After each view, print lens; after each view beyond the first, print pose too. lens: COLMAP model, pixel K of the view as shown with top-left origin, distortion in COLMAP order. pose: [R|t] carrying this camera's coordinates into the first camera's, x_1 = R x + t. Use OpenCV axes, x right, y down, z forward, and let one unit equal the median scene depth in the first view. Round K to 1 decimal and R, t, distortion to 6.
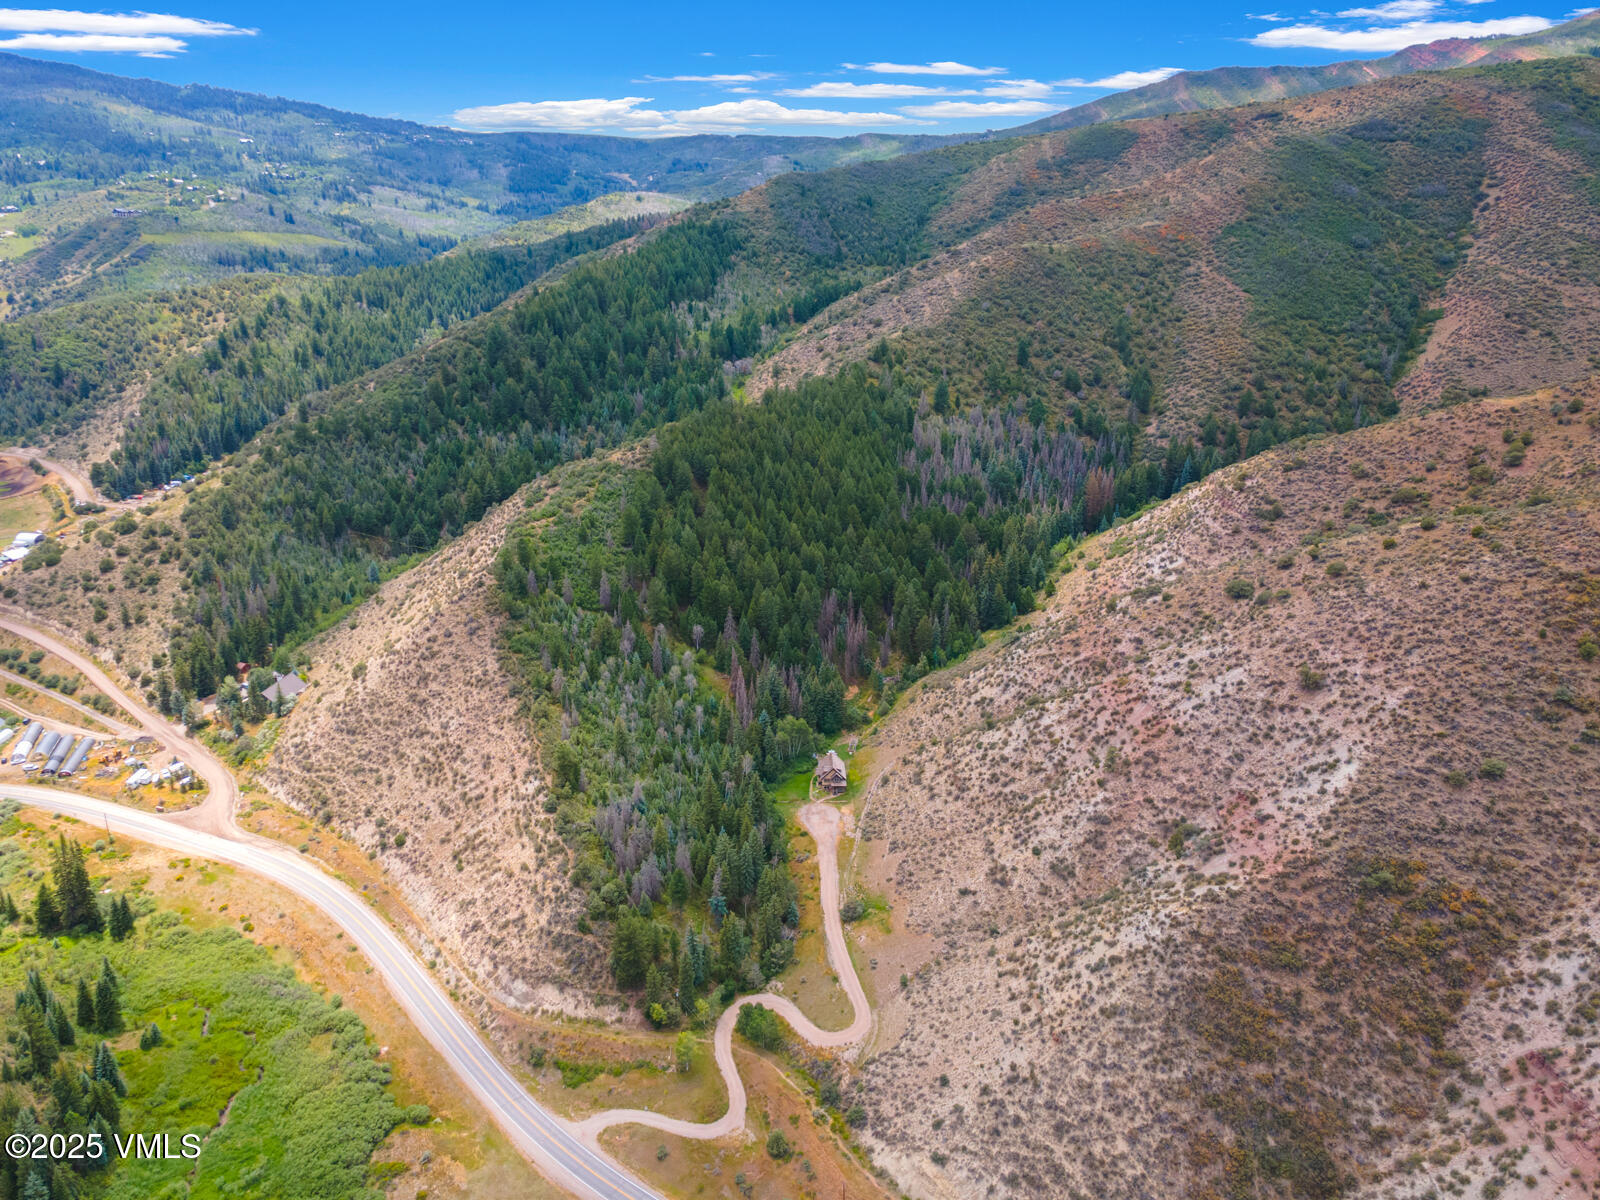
lens RADIAL K [[1157.9, 0, 802.4], [0, 1157.9, 594.5], [0, 0, 1]] dist [0.046762, 0.002773]
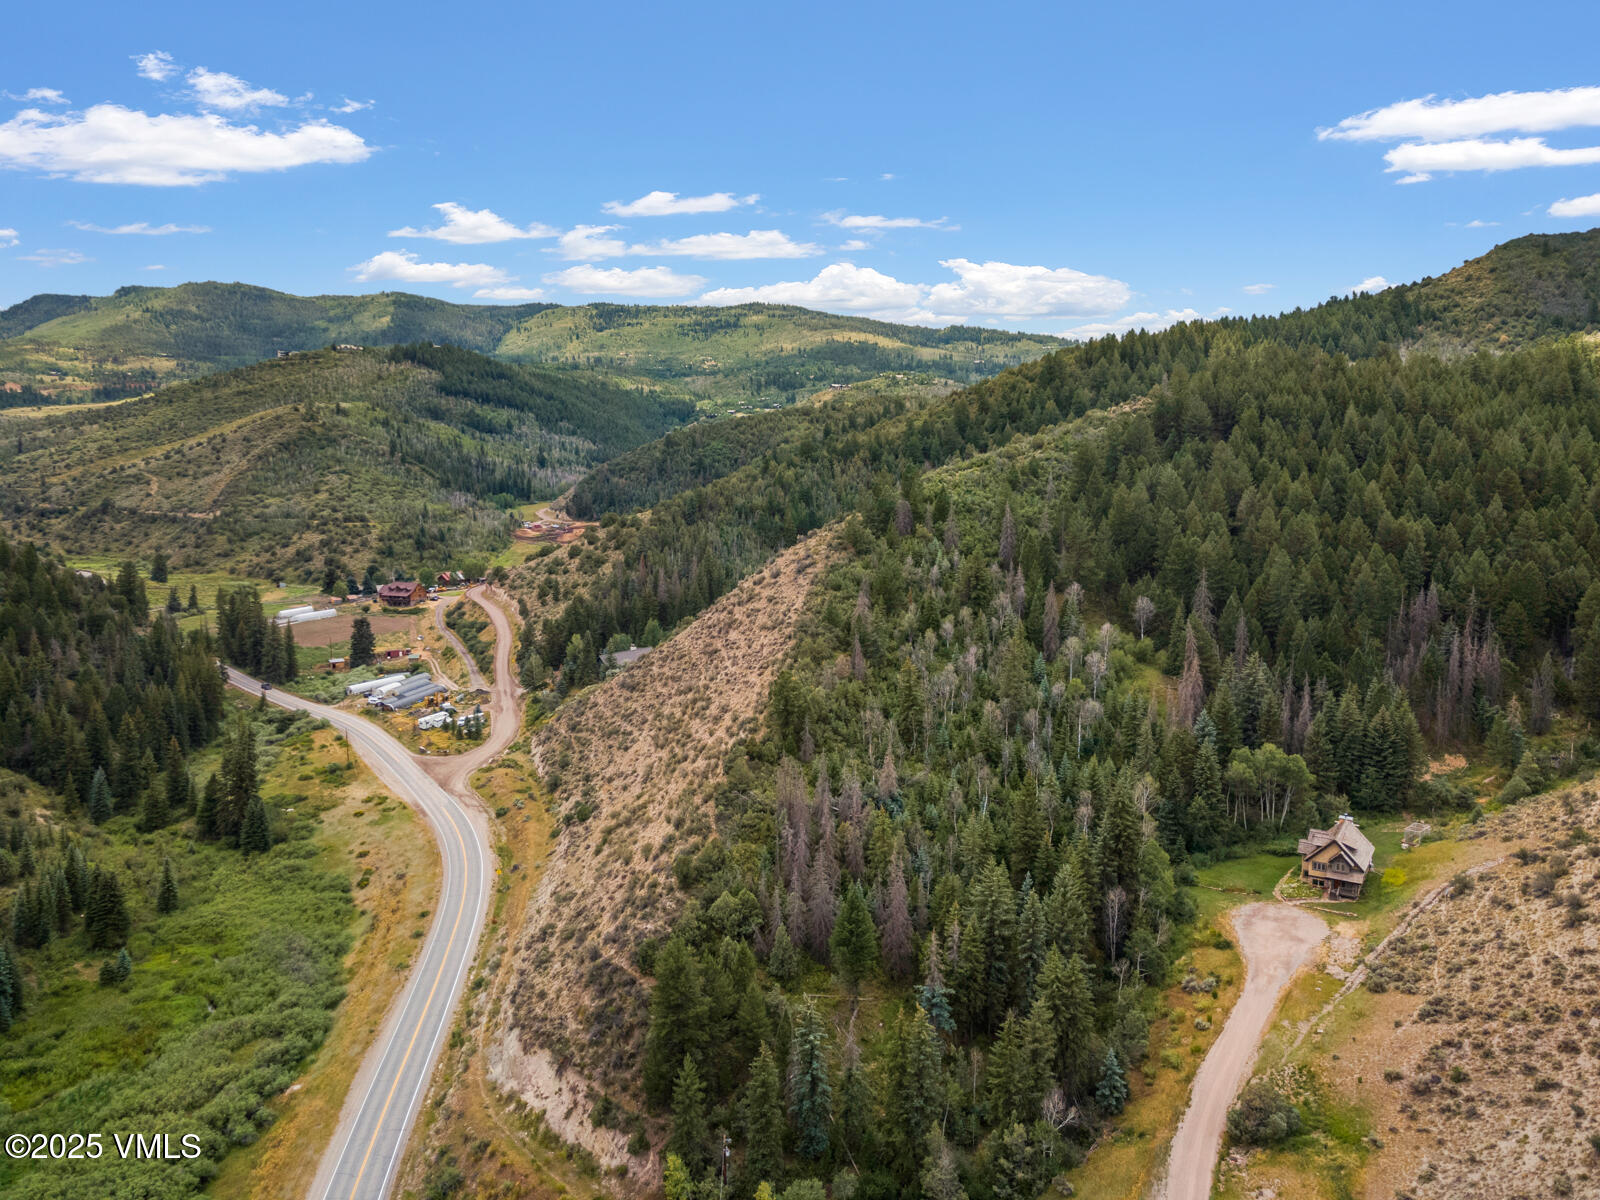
lens RADIAL K [[1157.9, 0, 802.4], [0, 1157.9, 594.5], [0, 0, 1]] dist [0.046762, 0.002773]
pose [[0.830776, 0.057241, -0.553656, 0.100954], [-0.165328, 0.975183, -0.147258, 0.154404], [0.531487, 0.213873, 0.819622, 0.470067]]
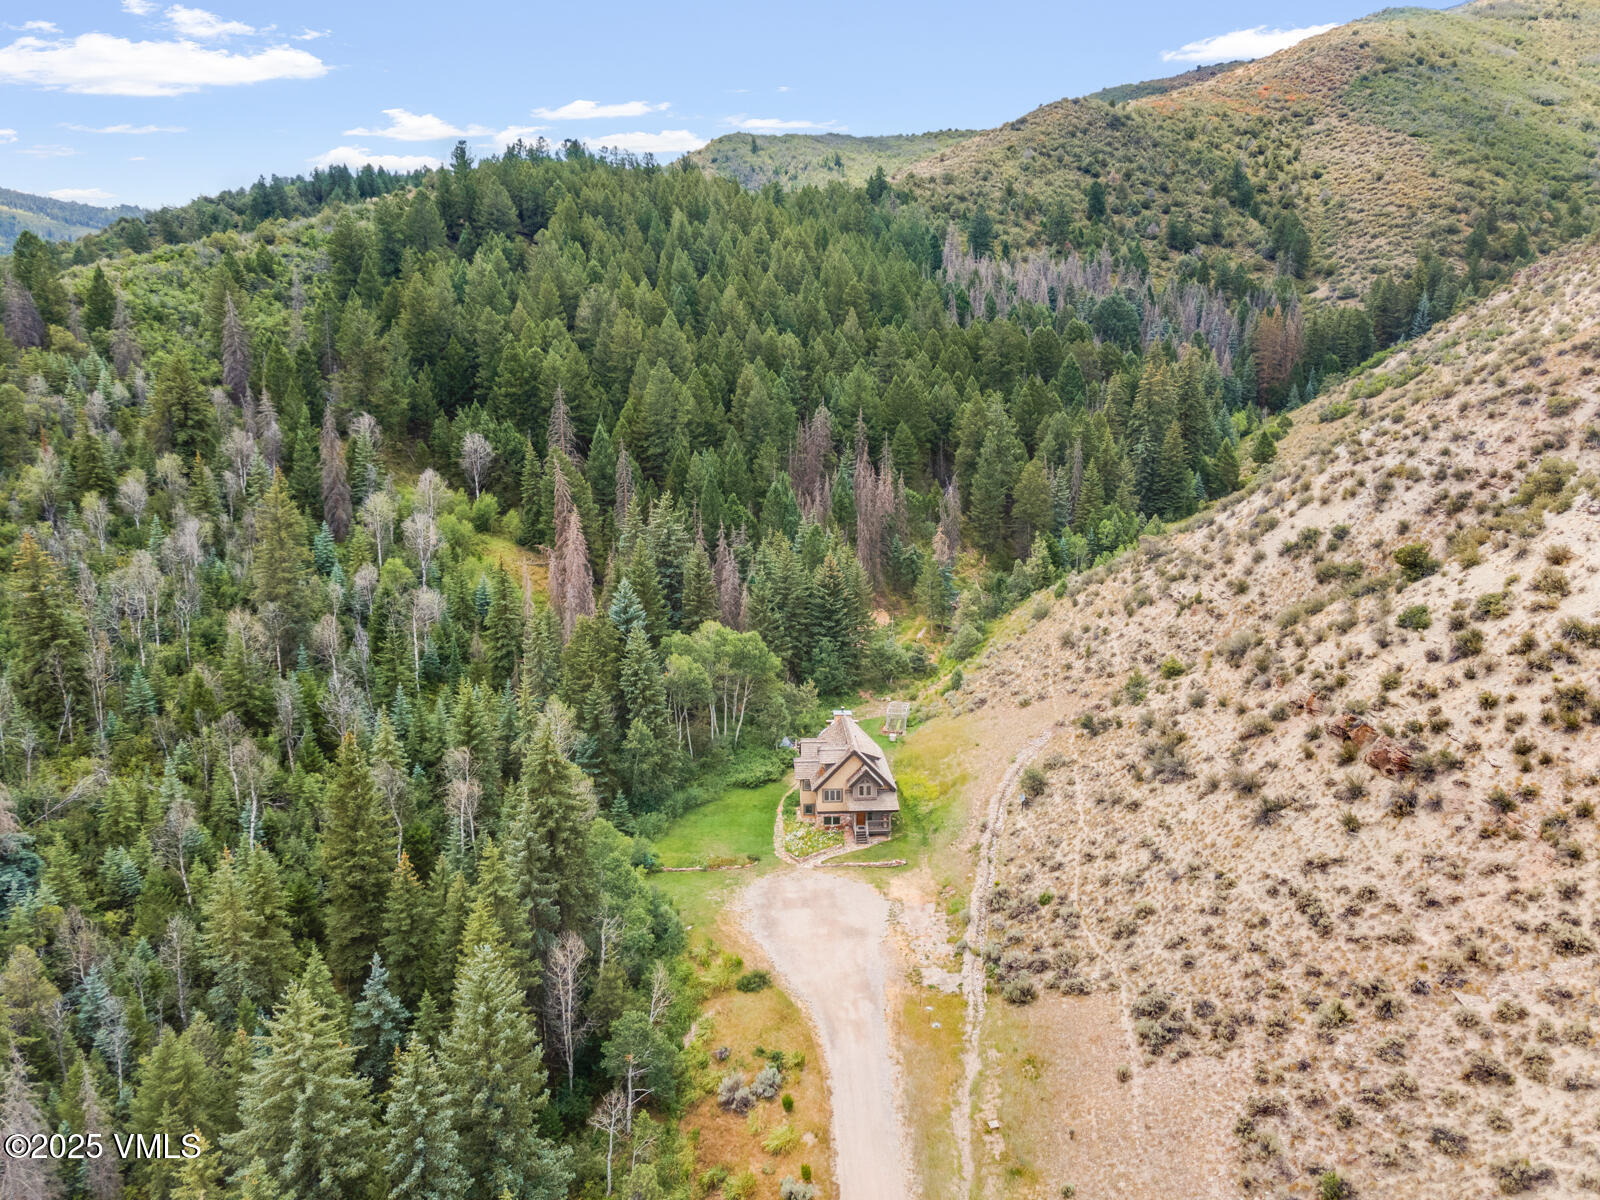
lens RADIAL K [[1157.9, 0, 802.4], [0, 1157.9, 594.5], [0, 0, 1]] dist [0.046762, 0.002773]
pose [[0.999252, -0.017516, 0.034466, 0.004042], [0.021731, 0.991790, -0.126015, 0.143697], [-0.031976, 0.126670, 0.991429, 0.684258]]
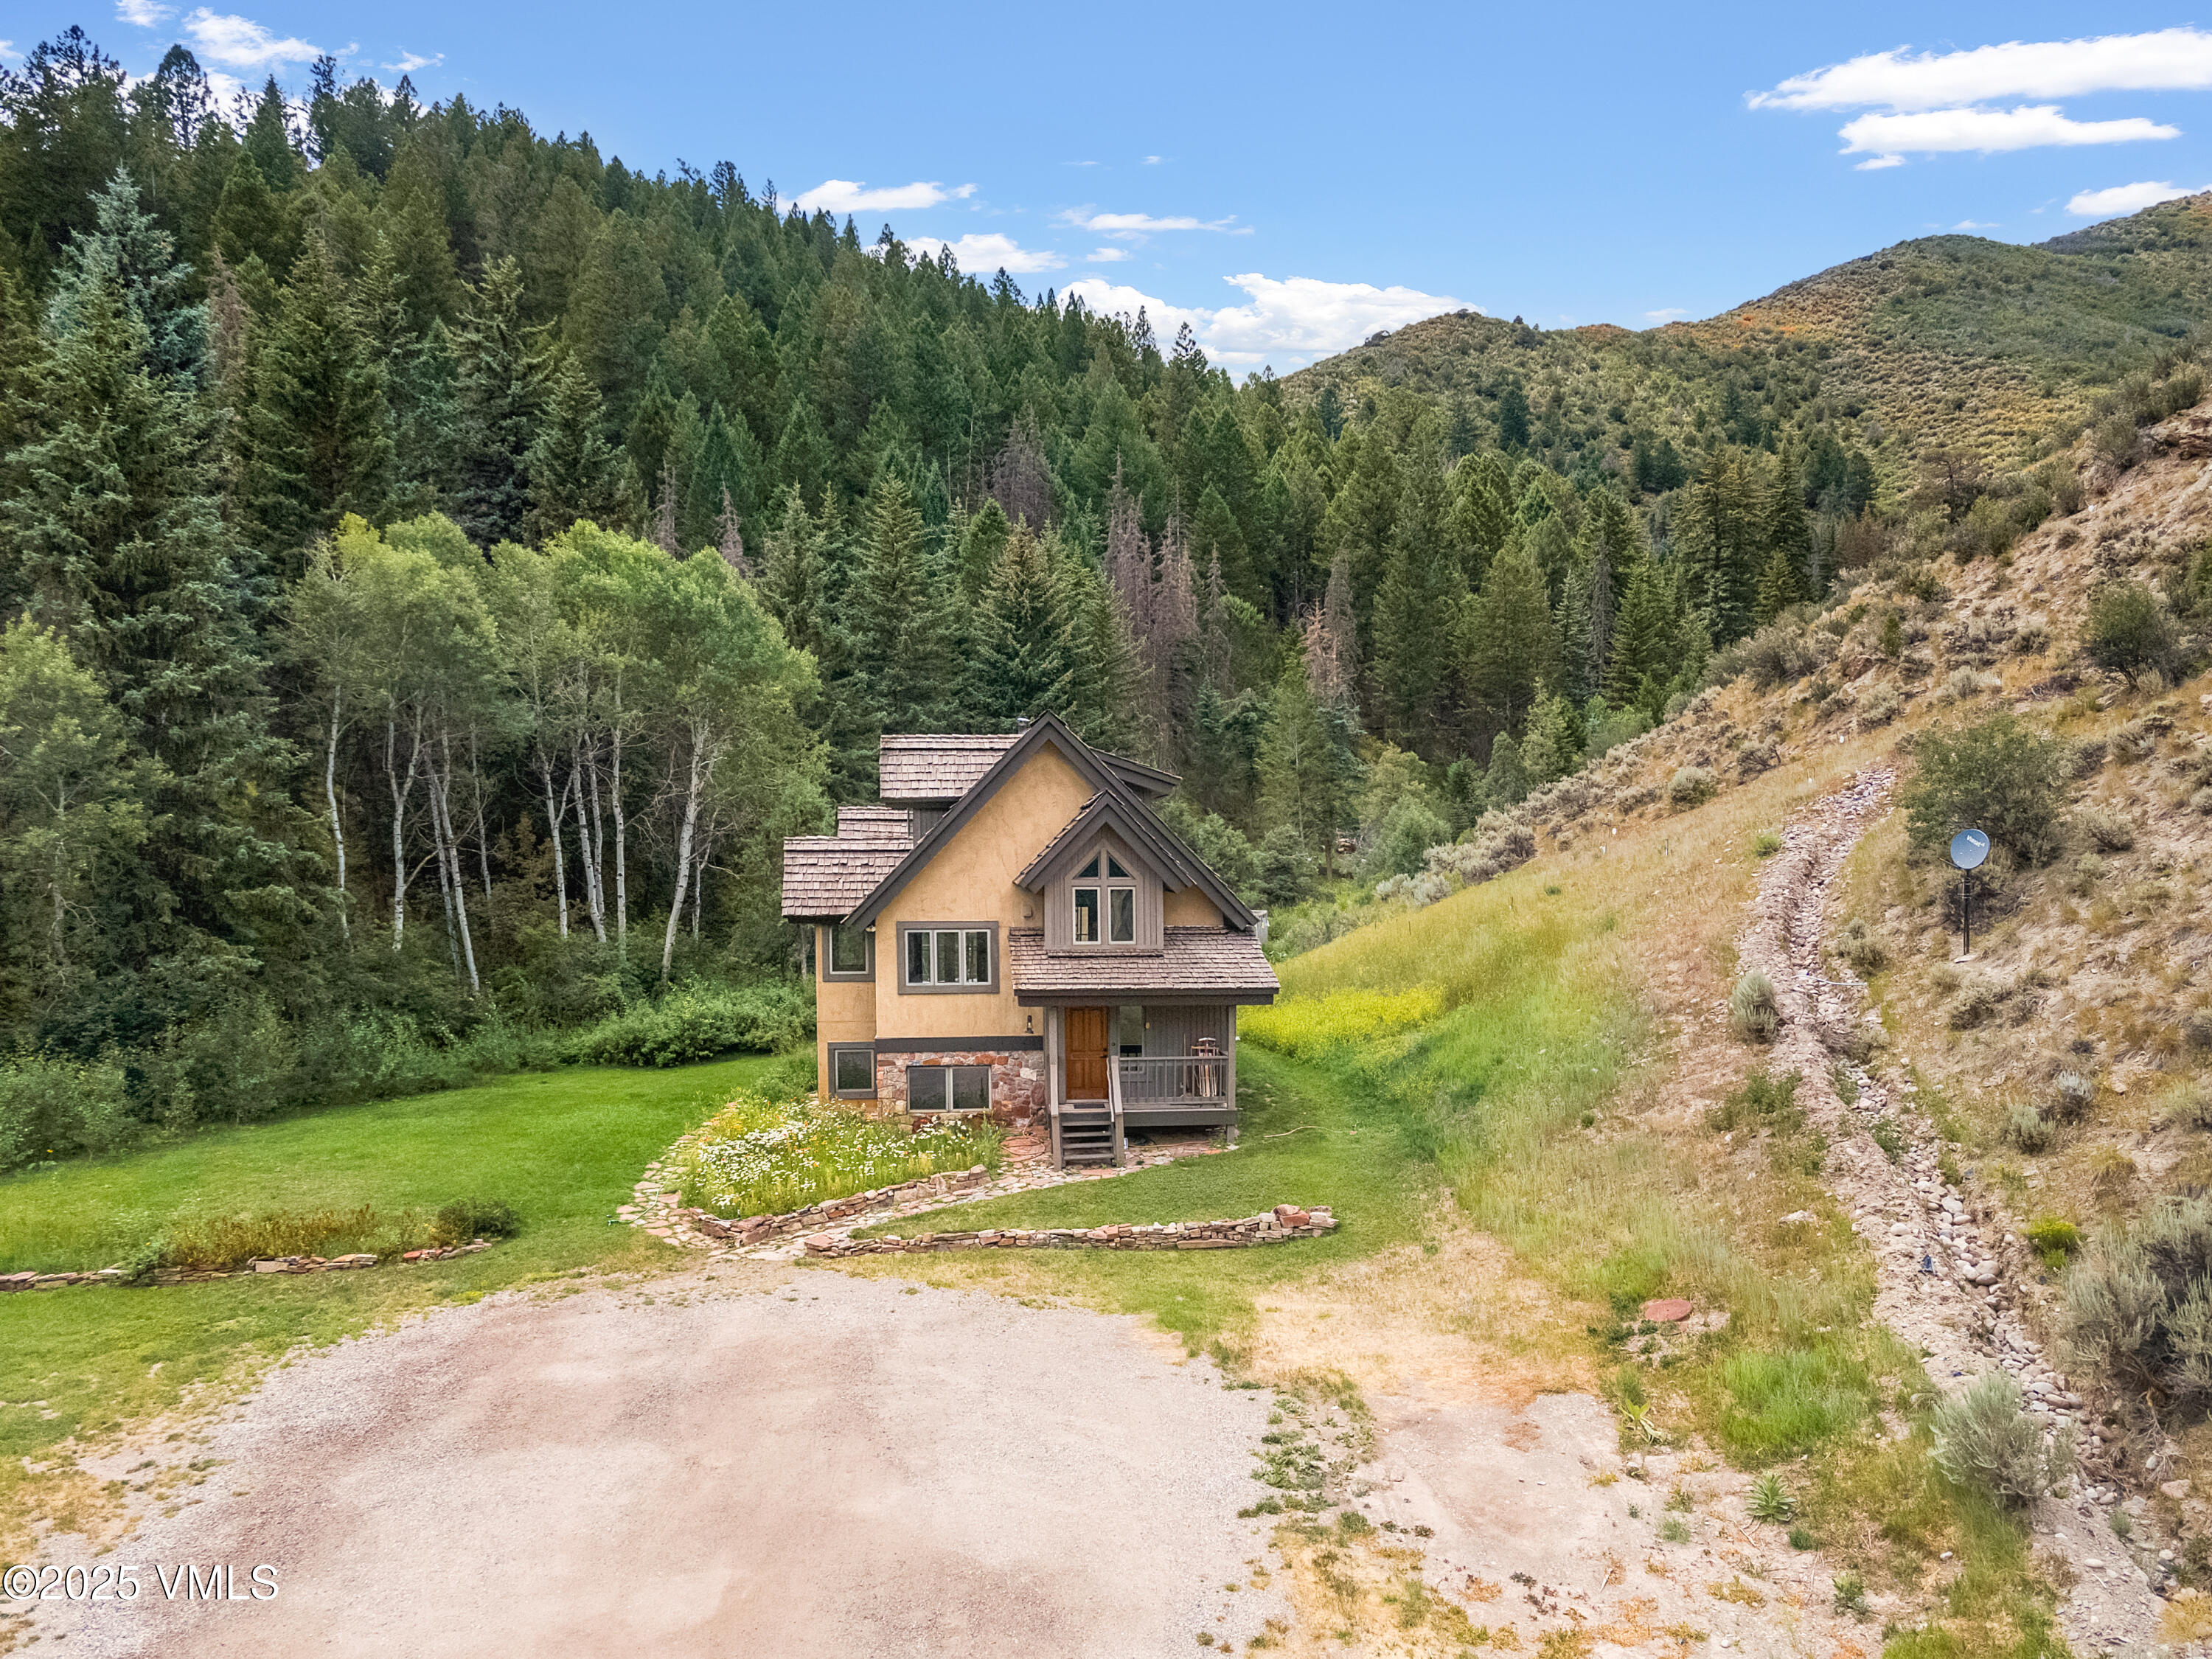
lens RADIAL K [[1664.1, 0, 1102.0], [0, 1664.1, 888.3], [0, 0, 1]] dist [0.046798, 0.002412]
pose [[0.997801, -0.016887, 0.064097, 0.023218], [0.035565, 0.952421, -0.302704, 0.180073], [-0.055935, 0.304318, 0.950927, 0.895922]]
